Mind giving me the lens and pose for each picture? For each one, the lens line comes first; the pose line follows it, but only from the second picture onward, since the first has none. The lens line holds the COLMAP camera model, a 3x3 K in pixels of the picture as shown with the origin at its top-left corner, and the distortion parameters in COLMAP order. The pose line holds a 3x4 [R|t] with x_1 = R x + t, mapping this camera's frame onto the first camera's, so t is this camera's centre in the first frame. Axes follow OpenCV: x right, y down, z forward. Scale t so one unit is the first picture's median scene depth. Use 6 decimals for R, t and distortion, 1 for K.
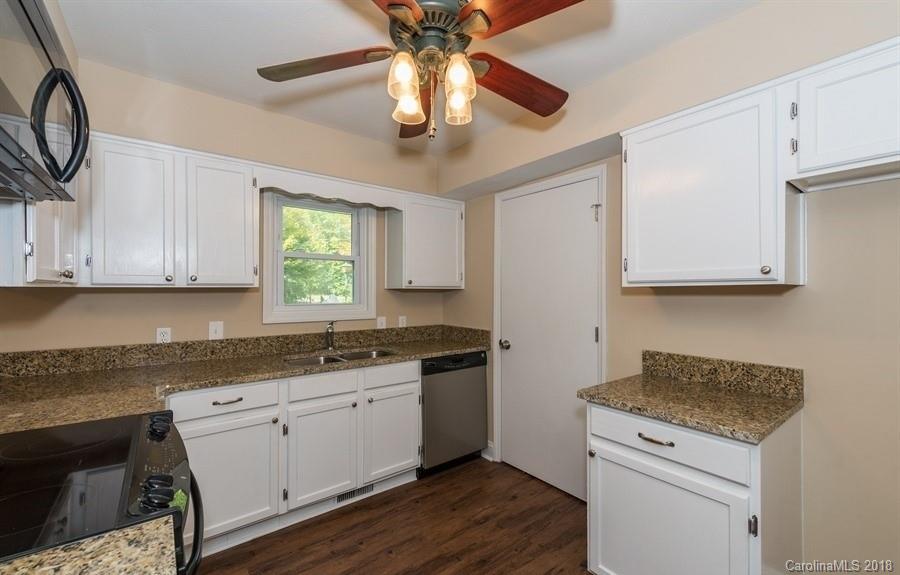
lens RADIAL K [[372.3, 0, 450.0], [0, 372.3, 287.5], [0, 0, 1]] dist [-0.000018, -0.000049]
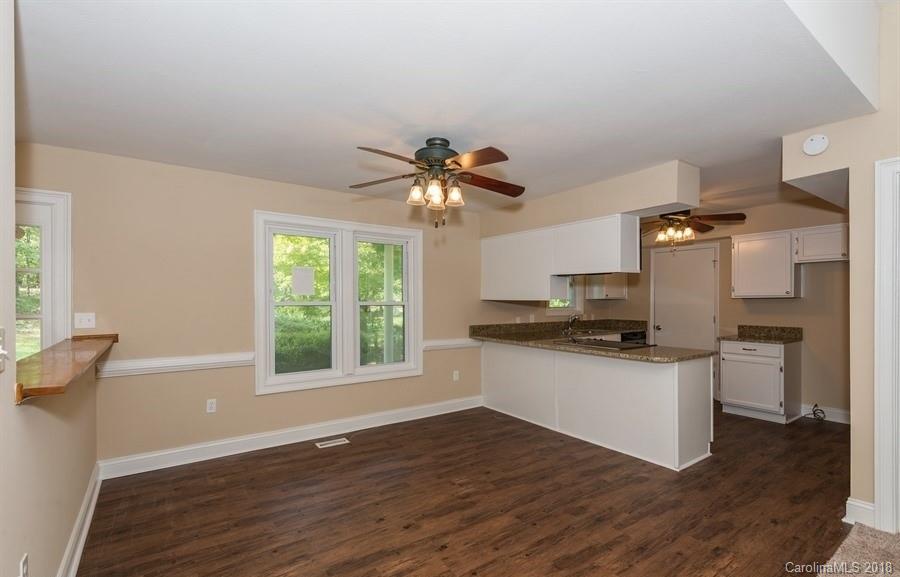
lens RADIAL K [[406.1, 0, 450.3], [0, 406.1, 301.3], [0, 0, 1]] dist [0.003764, -0.000316]
pose [[0.998829, -0.005127, -0.048117, -1.079274], [0.005747, 0.999902, 0.012769, -0.021332], [0.048047, -0.013030, 0.998760, -1.520499]]
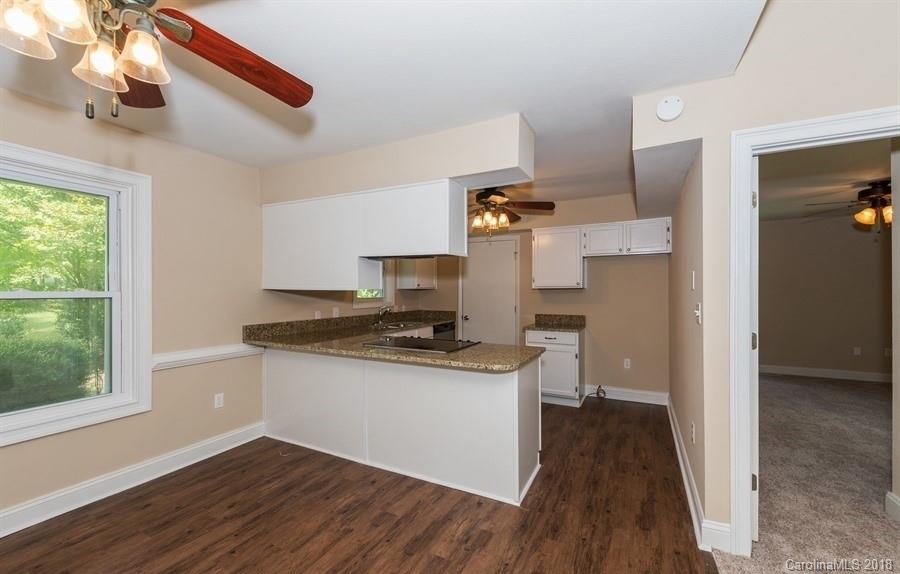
lens RADIAL K [[367.8, 0, 450.1], [0, 367.8, 291.1], [0, 0, 1]] dist [0.001910, -0.000608]
pose [[0.905204, -0.003385, 0.424964, -0.959003], [-0.002426, 0.999911, 0.013132, -0.013133], [-0.424970, -0.012919, 0.905115, -0.902434]]
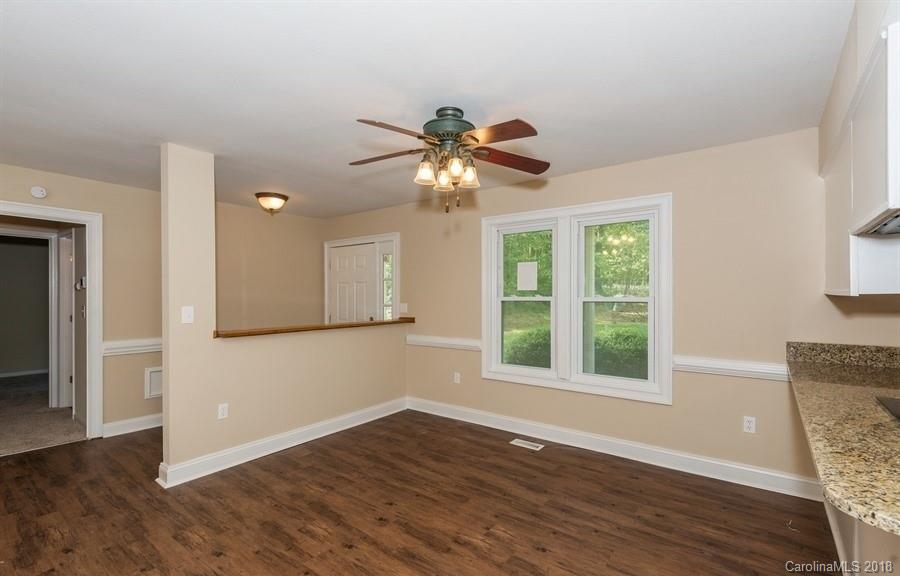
lens RADIAL K [[412.1, 0, 450.0], [0, 412.1, 288.0], [0, 0, 1]] dist [0.003583, -0.000202]
pose [[0.259576, -0.021539, -0.965483, -0.115265], [0.013817, 0.999732, -0.018589, -0.010385], [0.965624, -0.008515, 0.259804, -0.564294]]
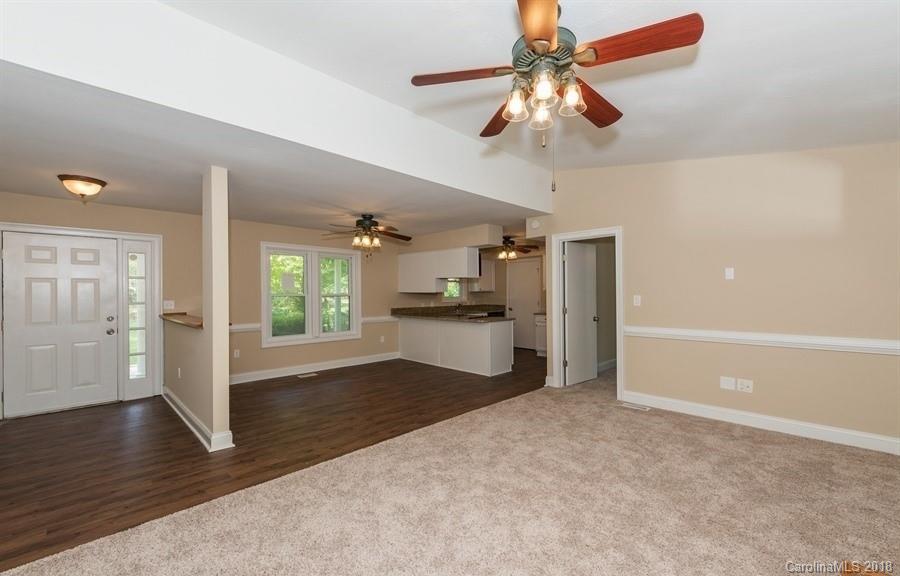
lens RADIAL K [[367.8, 0, 450.1], [0, 367.8, 292.1], [0, 0, 1]] dist [0.001910, -0.000608]
pose [[0.993499, -0.008850, 0.113498, -0.925233], [0.007527, 0.999899, 0.012081, -0.039493], [-0.113594, -0.011148, 0.993465, -2.634867]]
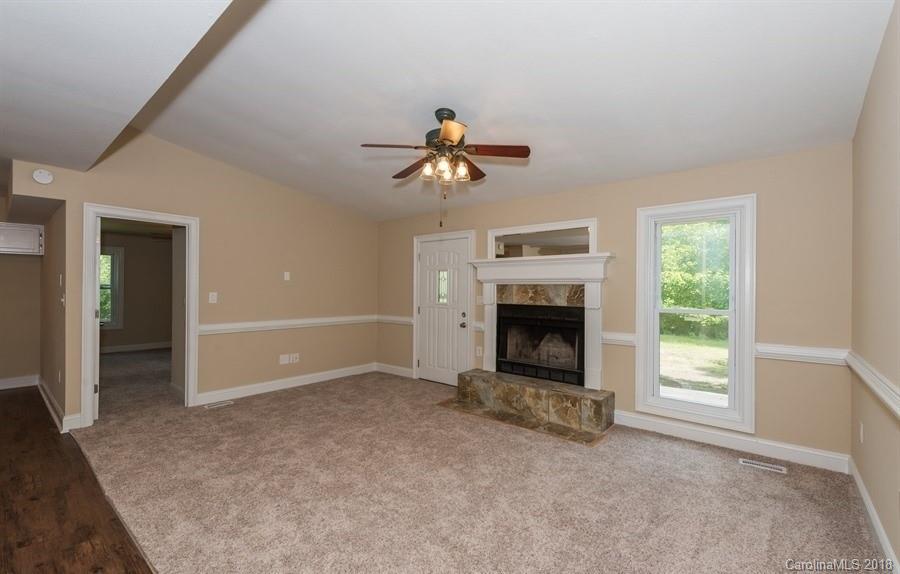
lens RADIAL K [[398.8, 0, 453.2], [0, 398.8, 289.9], [0, 0, 1]] dist [0.000416, -0.000370]
pose [[-0.206360, -0.005488, 0.978461, -1.987855], [-0.023280, 0.999729, 0.000697, -0.030241], [-0.978199, -0.022635, -0.206431, -1.594068]]
